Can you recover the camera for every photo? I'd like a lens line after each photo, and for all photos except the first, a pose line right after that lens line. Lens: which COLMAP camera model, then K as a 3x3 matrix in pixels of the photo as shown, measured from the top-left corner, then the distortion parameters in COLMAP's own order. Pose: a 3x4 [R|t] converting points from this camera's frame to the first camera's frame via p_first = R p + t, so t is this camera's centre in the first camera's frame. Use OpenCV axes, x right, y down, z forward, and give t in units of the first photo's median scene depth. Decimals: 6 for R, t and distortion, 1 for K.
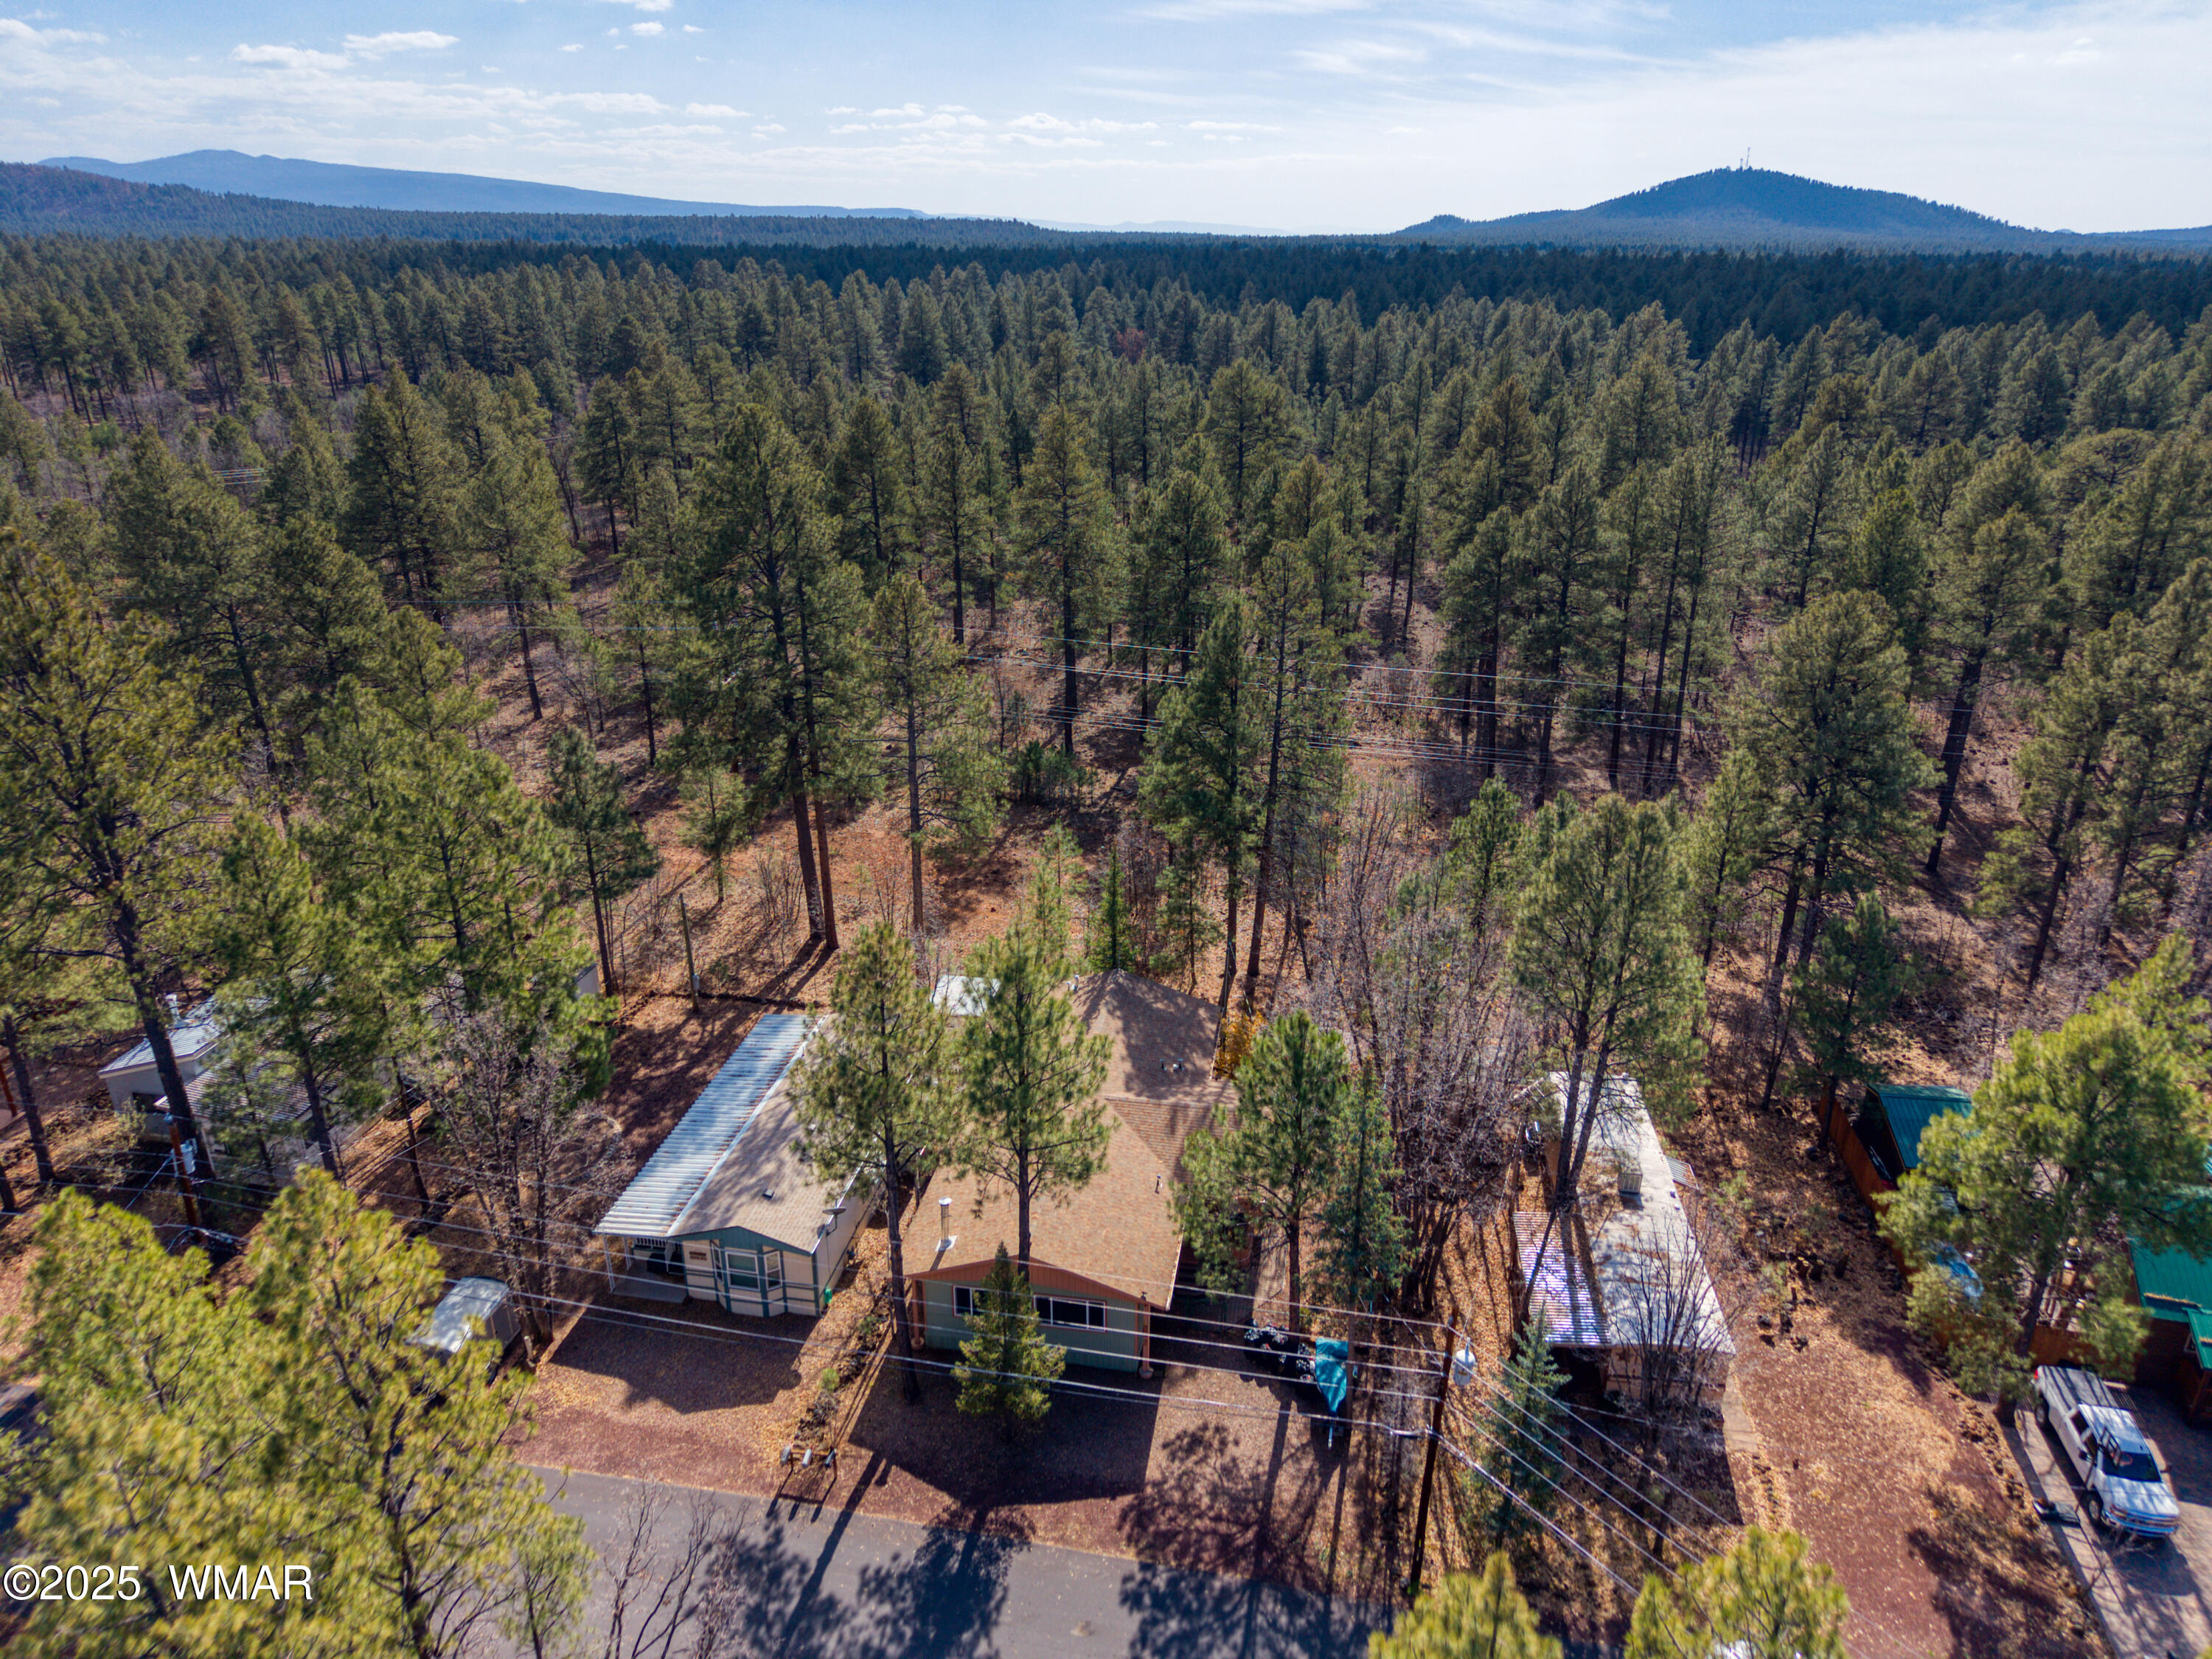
lens RADIAL K [[1500.7, 0, 1108.5], [0, 1500.7, 836.7], [0, 0, 1]] dist [-0.008624, 0.005962]
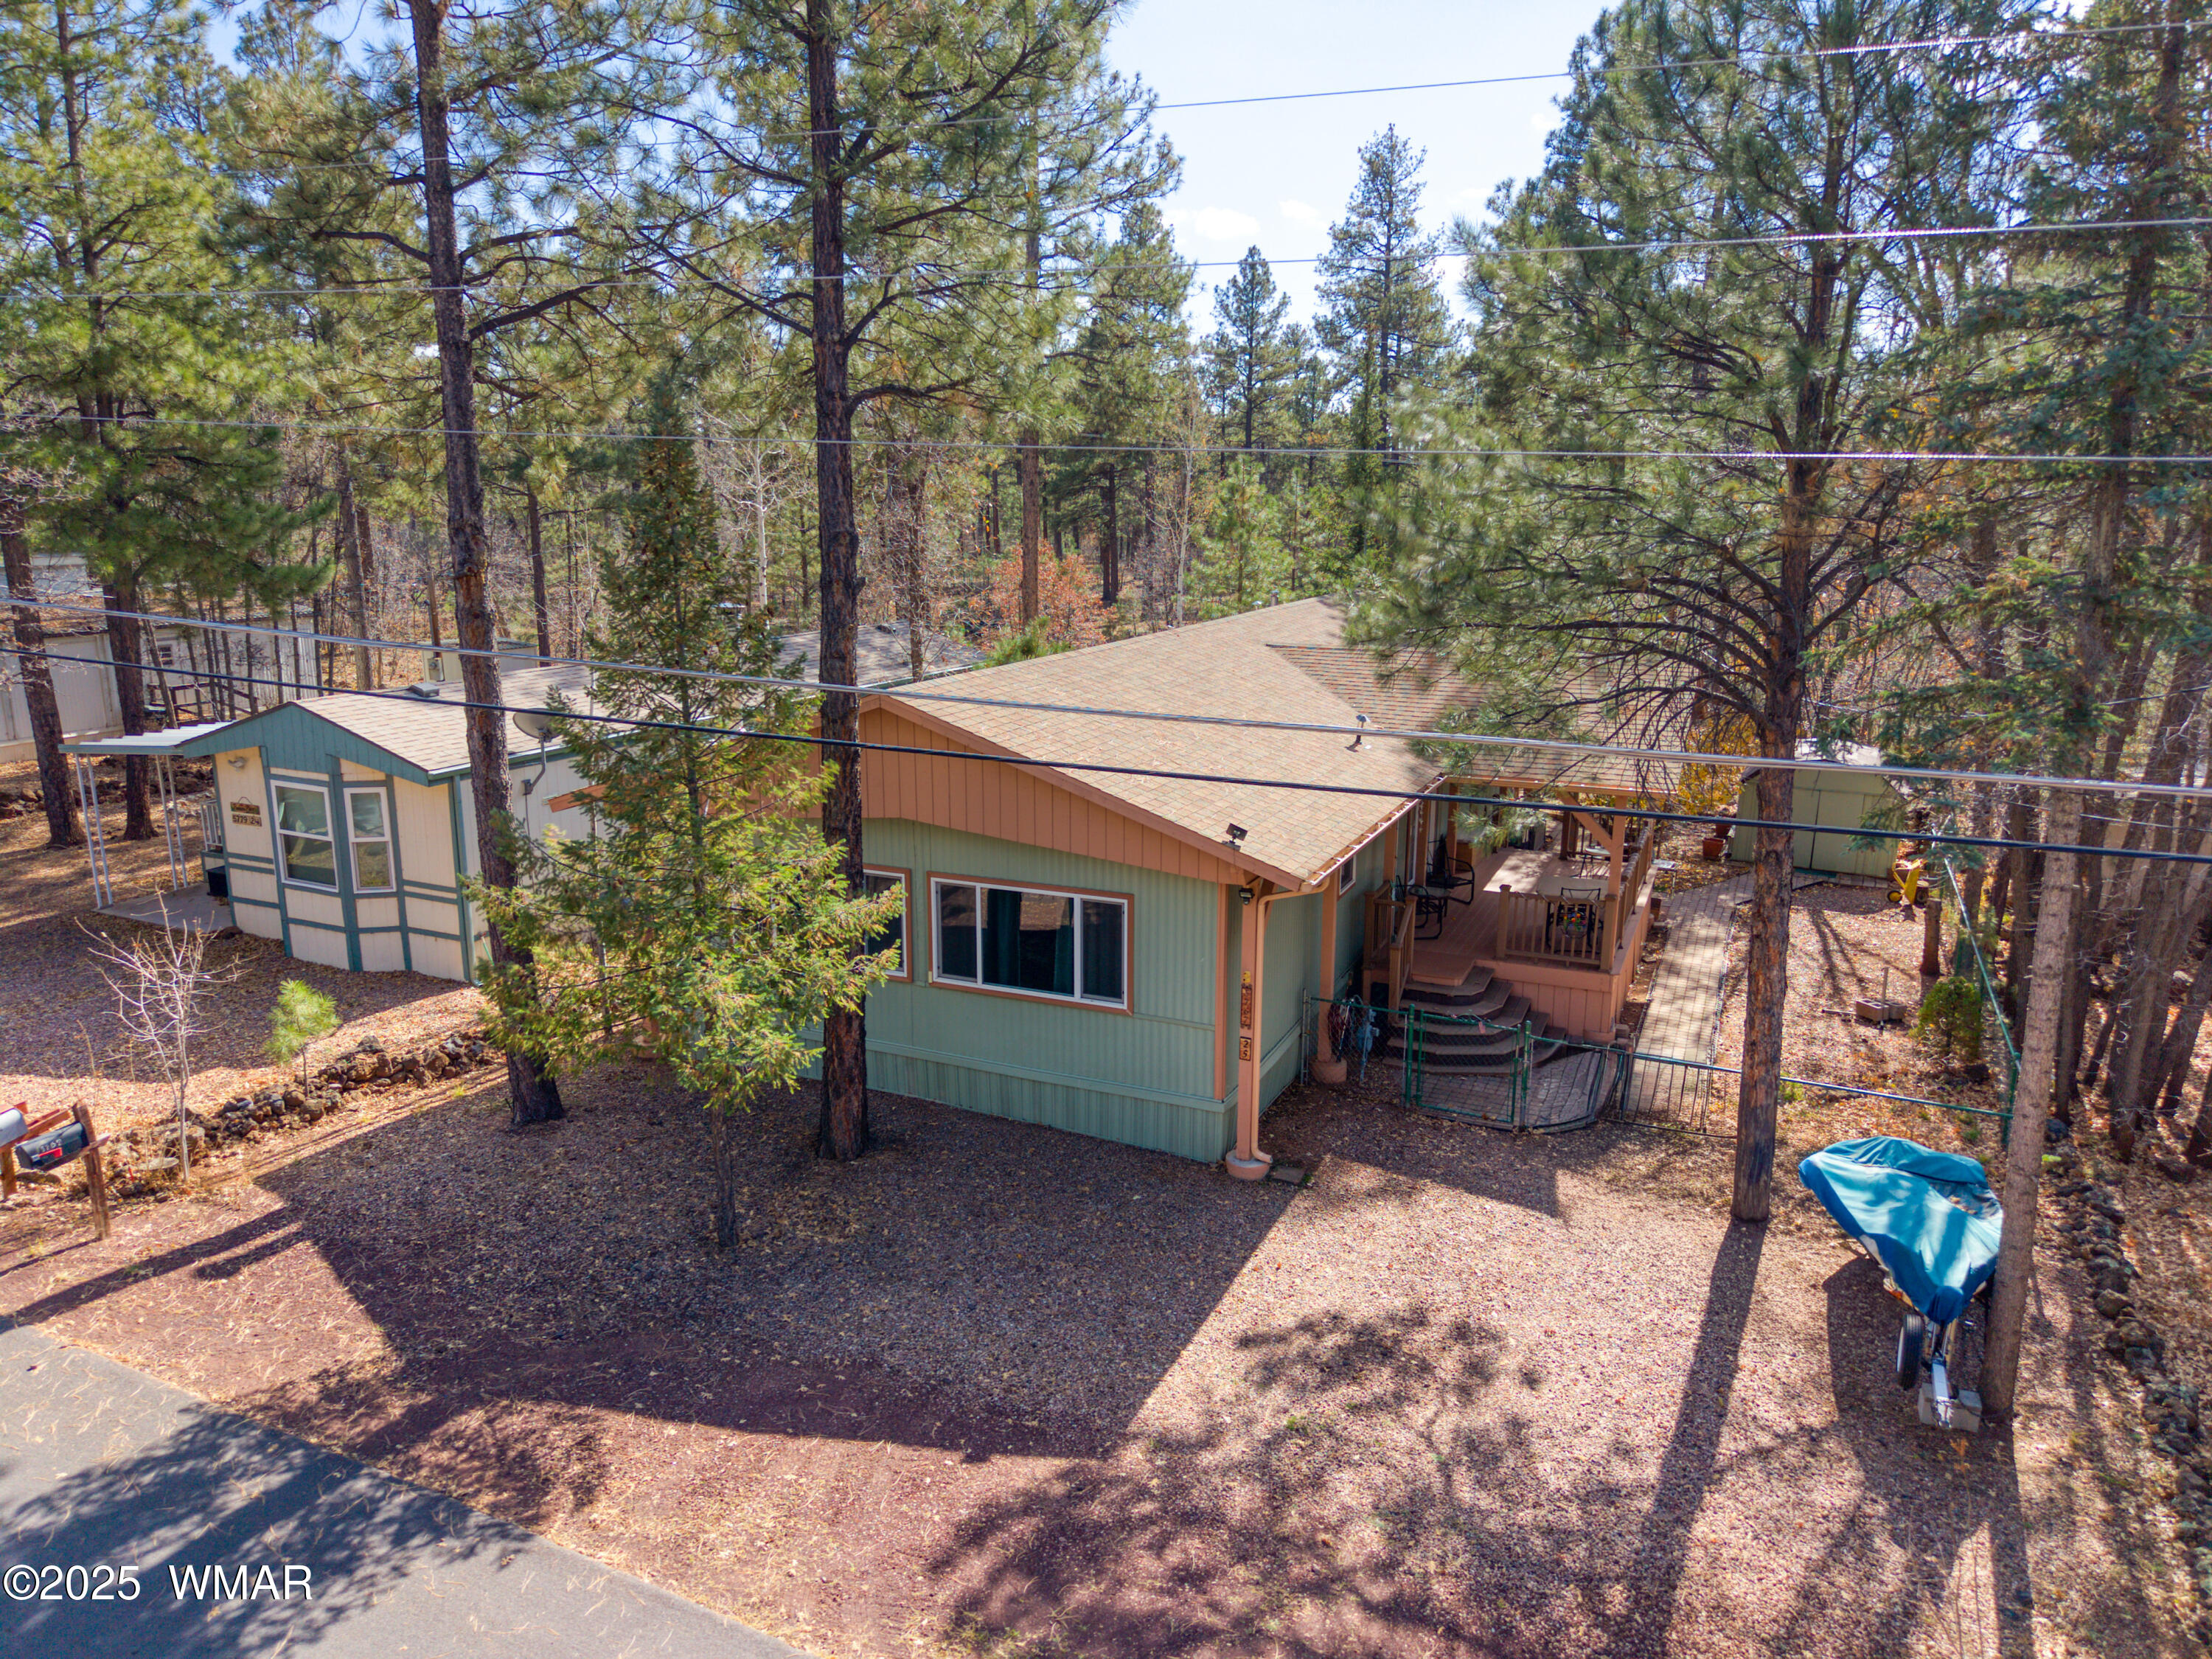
lens RADIAL K [[1500.7, 0, 1113.3], [0, 1500.7, 819.4], [0, 0, 1]] dist [-0.008624, 0.005962]
pose [[0.967867, 0.061437, -0.243843, 0.075155], [-0.104776, 0.980039, -0.168956, 0.372084], [0.228595, 0.189076, 0.954984, 0.741471]]
